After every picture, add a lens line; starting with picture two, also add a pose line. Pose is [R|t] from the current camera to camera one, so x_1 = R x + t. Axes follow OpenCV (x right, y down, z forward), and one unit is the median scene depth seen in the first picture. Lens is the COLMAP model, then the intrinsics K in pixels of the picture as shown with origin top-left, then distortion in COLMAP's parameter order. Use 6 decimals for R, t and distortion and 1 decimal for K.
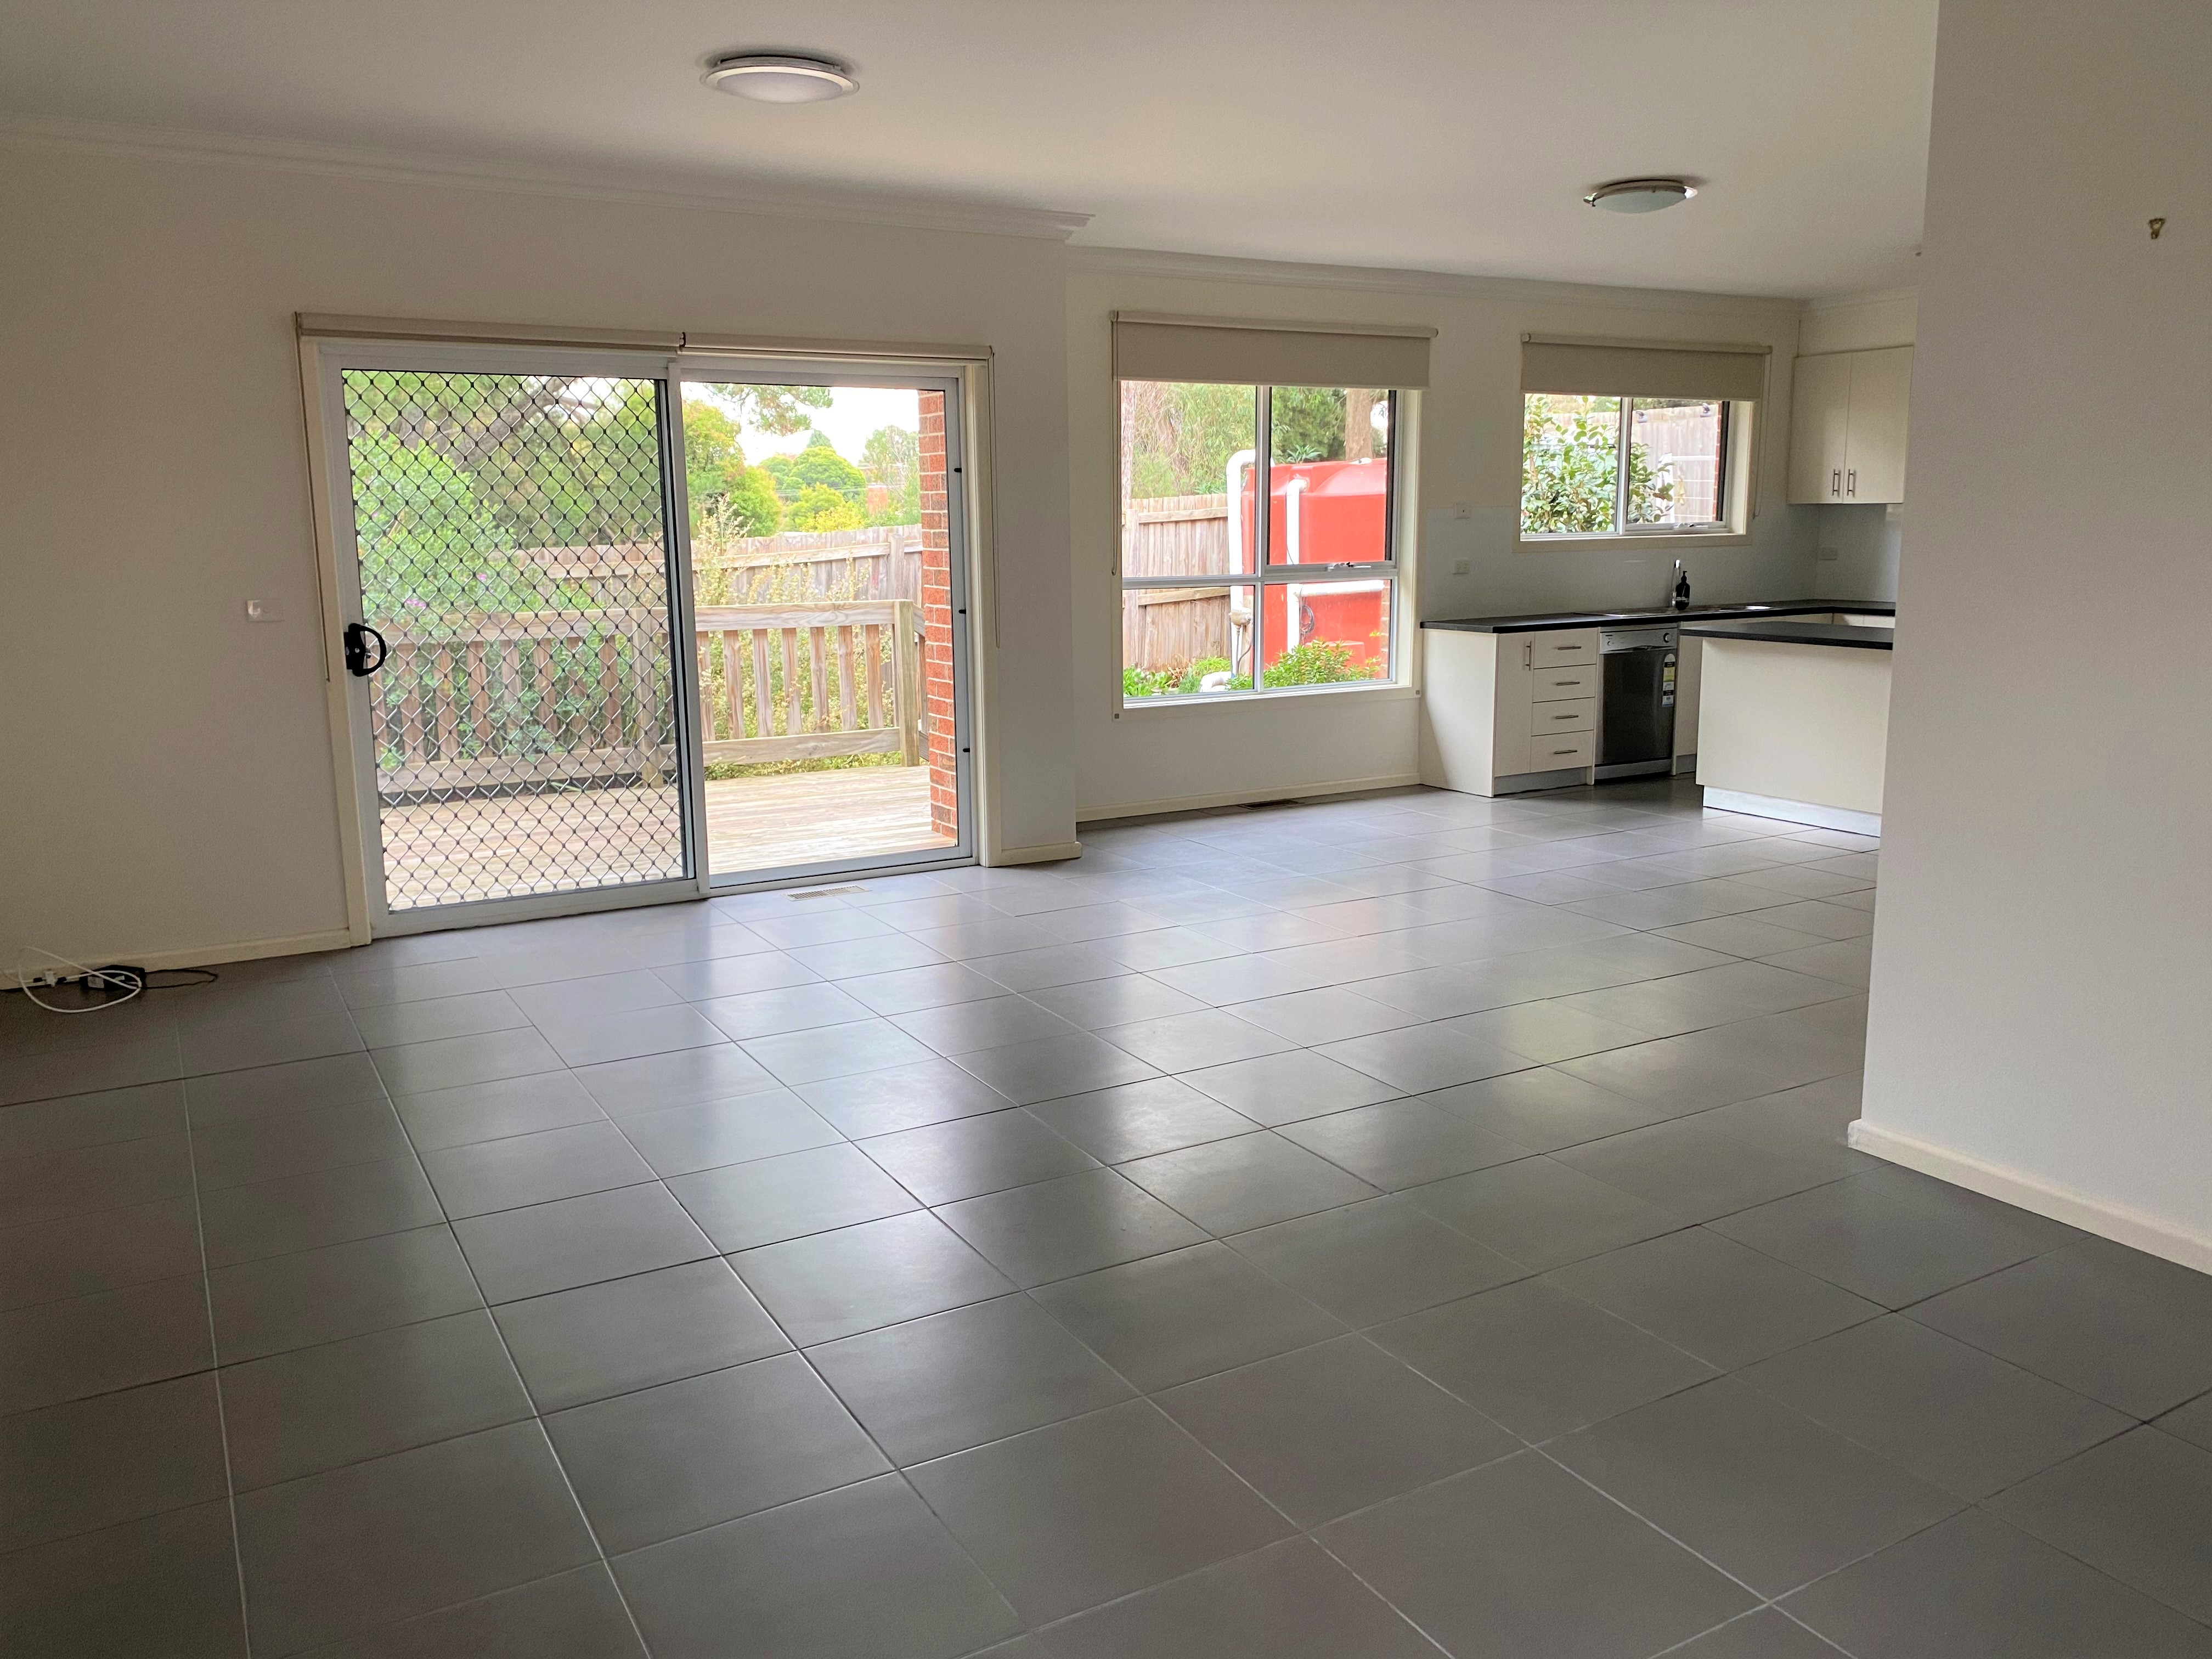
lens RADIAL K [[1656.2, 0, 1106.0], [0, 1656.2, 829.5], [0, 0, 1]] dist [0.032056, -0.000201]
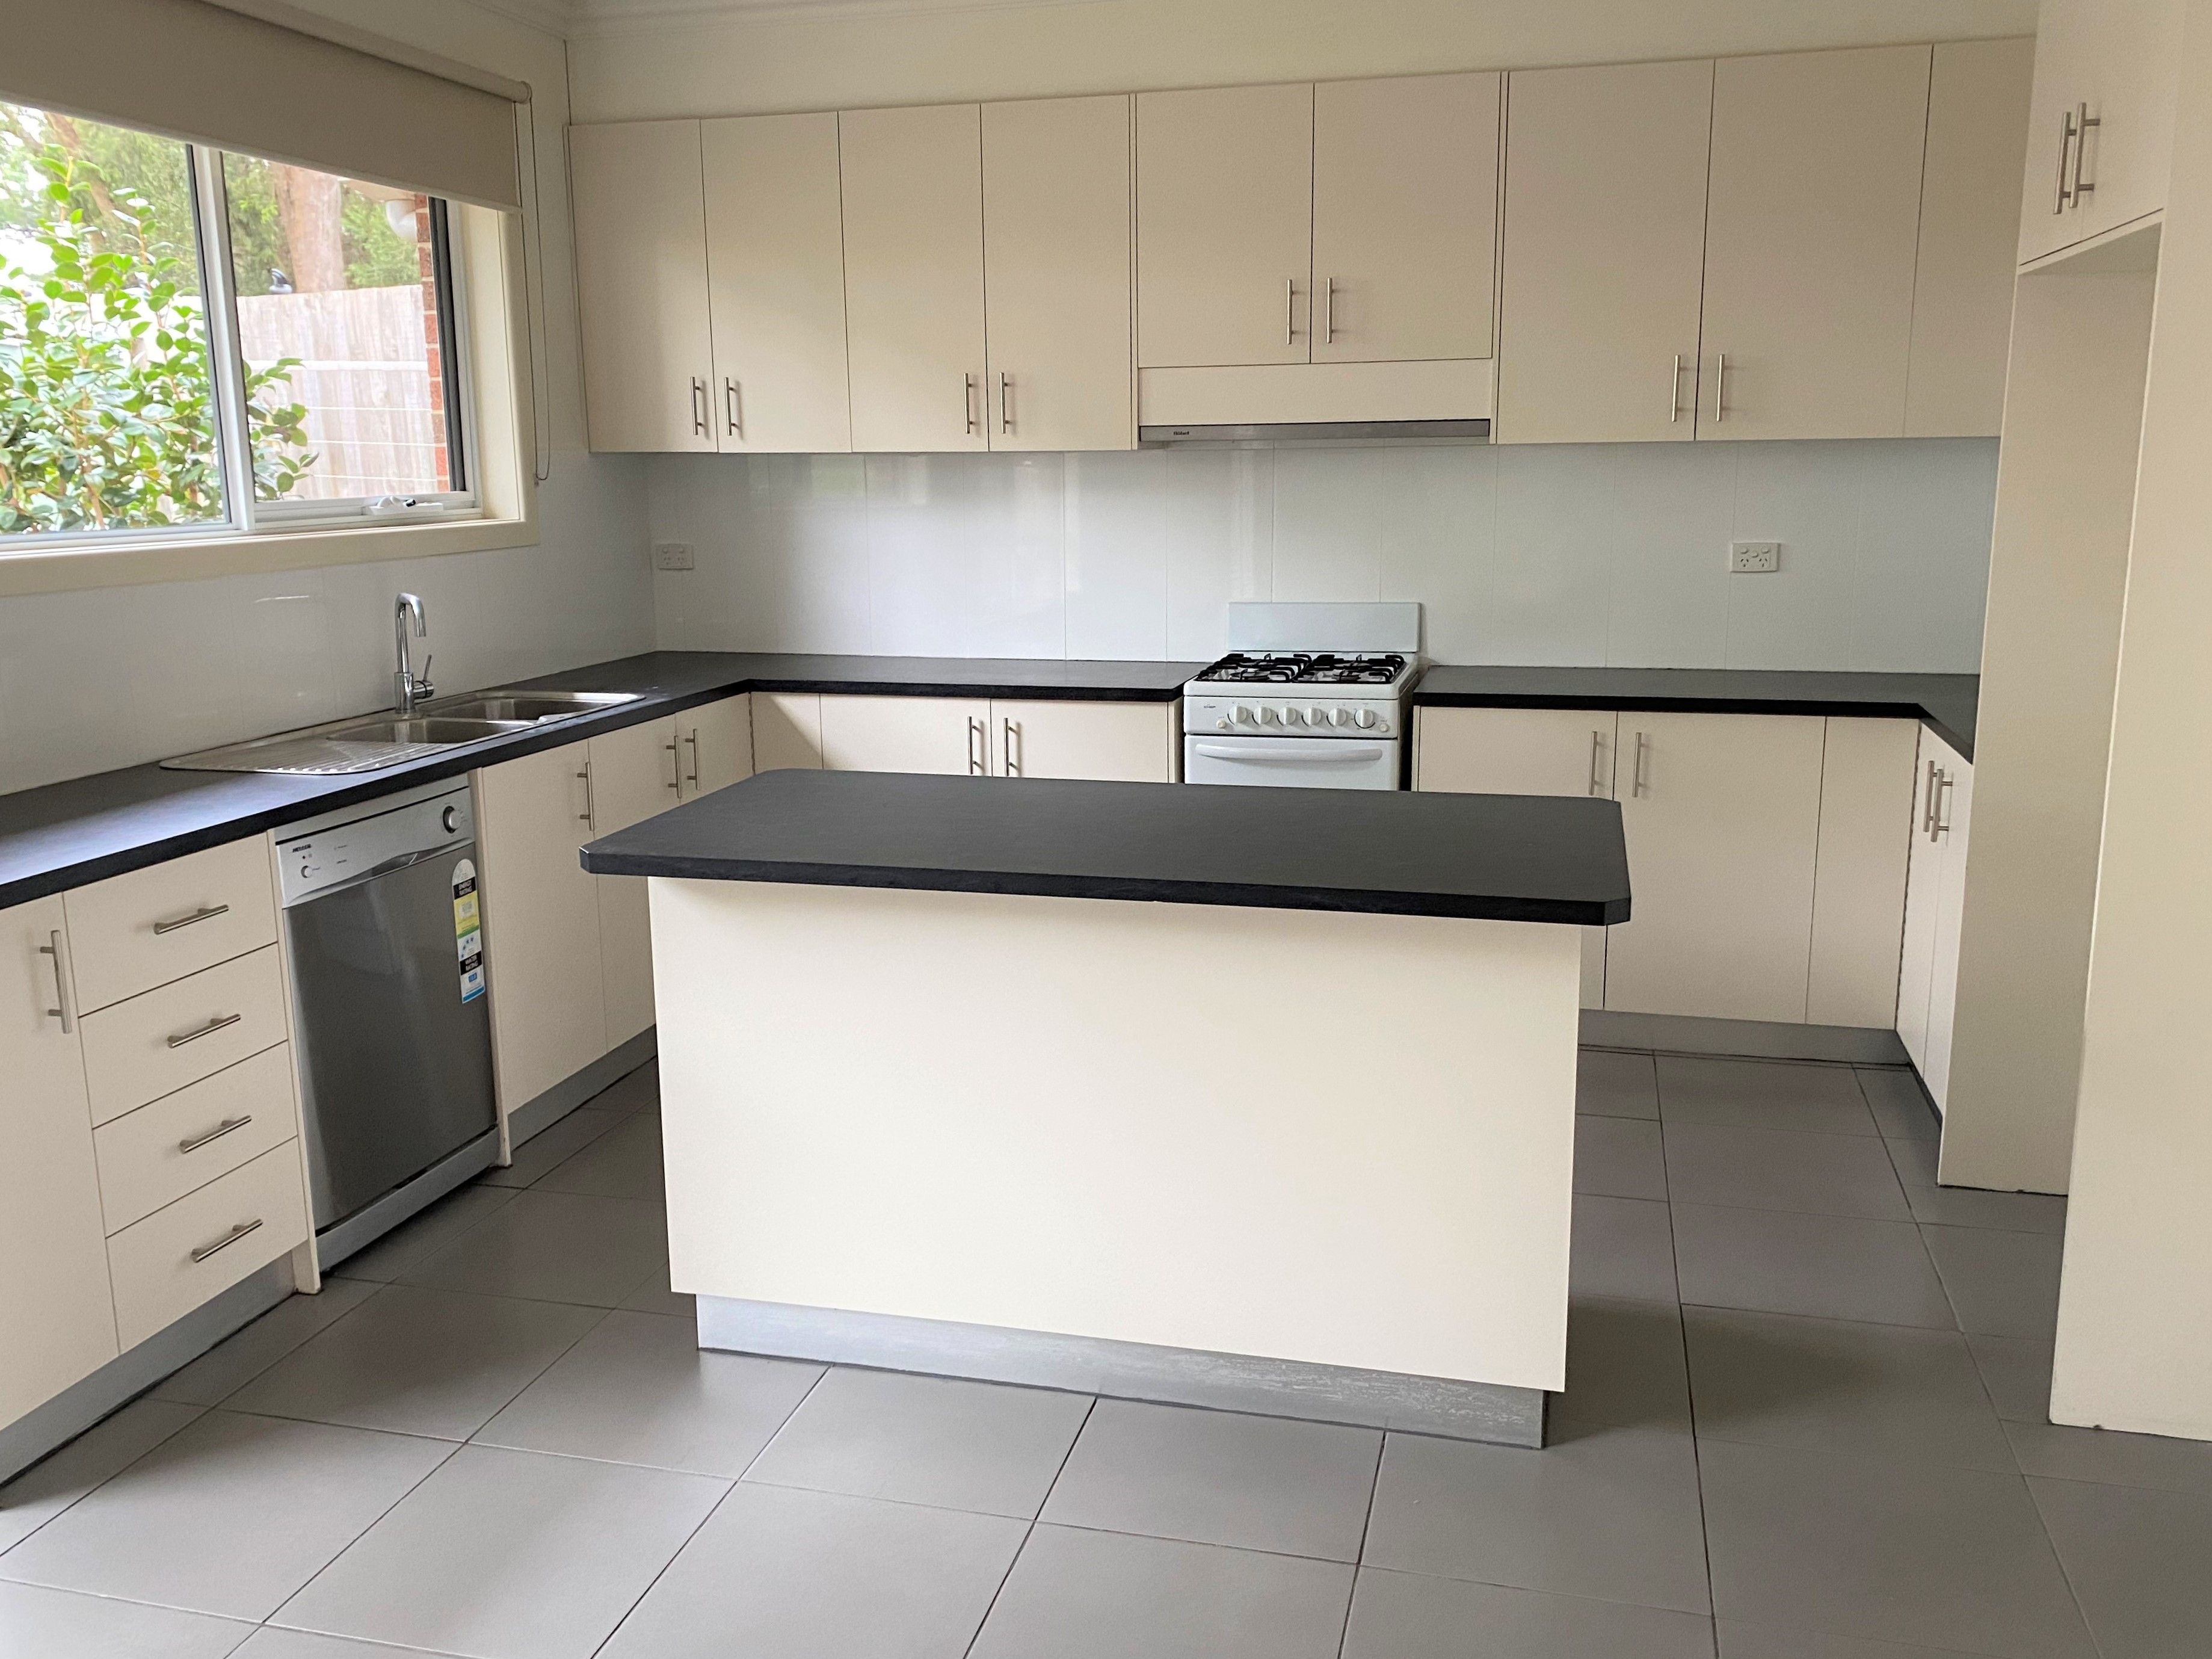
lens RADIAL K [[1844.8, 0, 1106.0], [0, 1844.8, 829.5], [0, 0, 1]] dist [0.000991, 0.001882]
pose [[0.698520, -0.139381, 0.701885, 0.142373], [0.134548, 0.988935, 0.062480, -0.108864], [-0.702827, 0.050794, 0.709545, 0.563427]]
